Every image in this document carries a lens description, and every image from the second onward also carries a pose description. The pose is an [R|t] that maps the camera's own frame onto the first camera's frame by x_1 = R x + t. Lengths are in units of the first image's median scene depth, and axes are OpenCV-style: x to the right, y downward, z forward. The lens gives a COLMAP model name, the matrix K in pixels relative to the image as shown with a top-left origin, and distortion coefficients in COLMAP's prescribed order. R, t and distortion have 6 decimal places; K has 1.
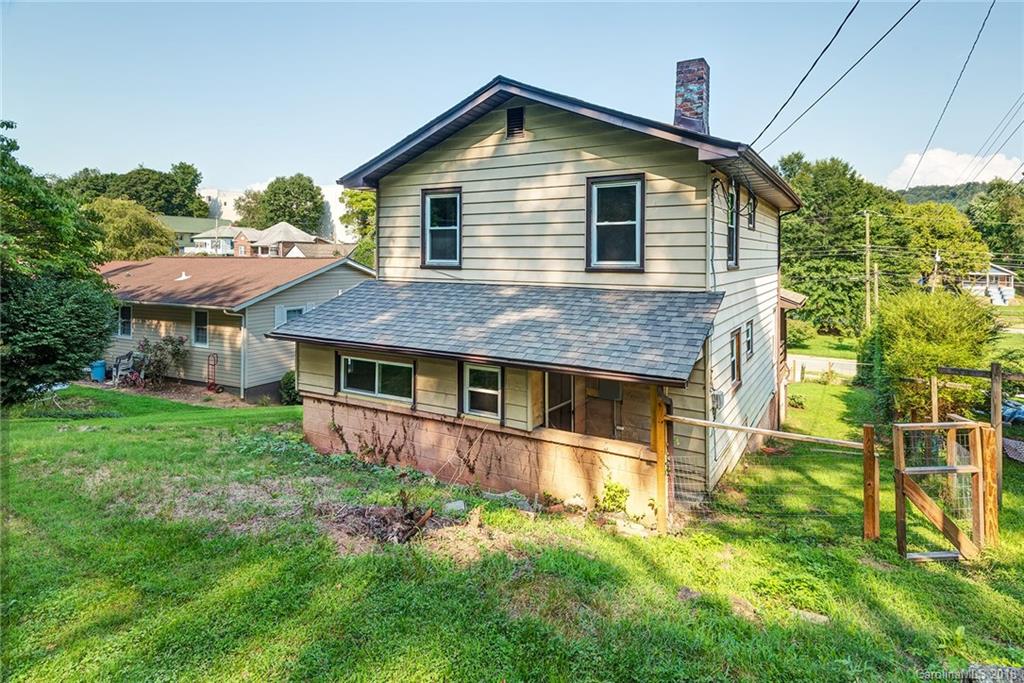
lens RADIAL K [[572.0, 0, 513.4], [0, 572.0, 298.3], [0, 0, 1]] dist [0.002738, -0.000212]
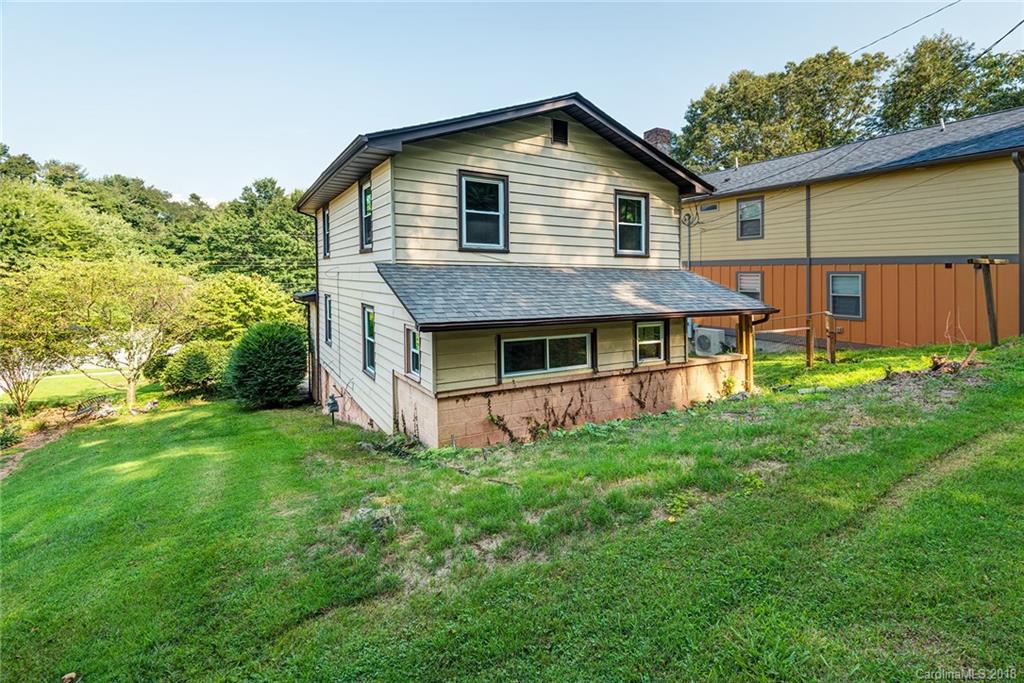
lens RADIAL K [[479.6, 0, 509.8], [0, 479.6, 311.5], [0, 0, 1]] dist [0.000797, -0.001133]
pose [[0.491384, -0.061240, 0.868787, -0.972987], [0.050231, 0.997857, 0.041928, 0.023780], [-0.869493, 0.023038, 0.493407, 0.612550]]
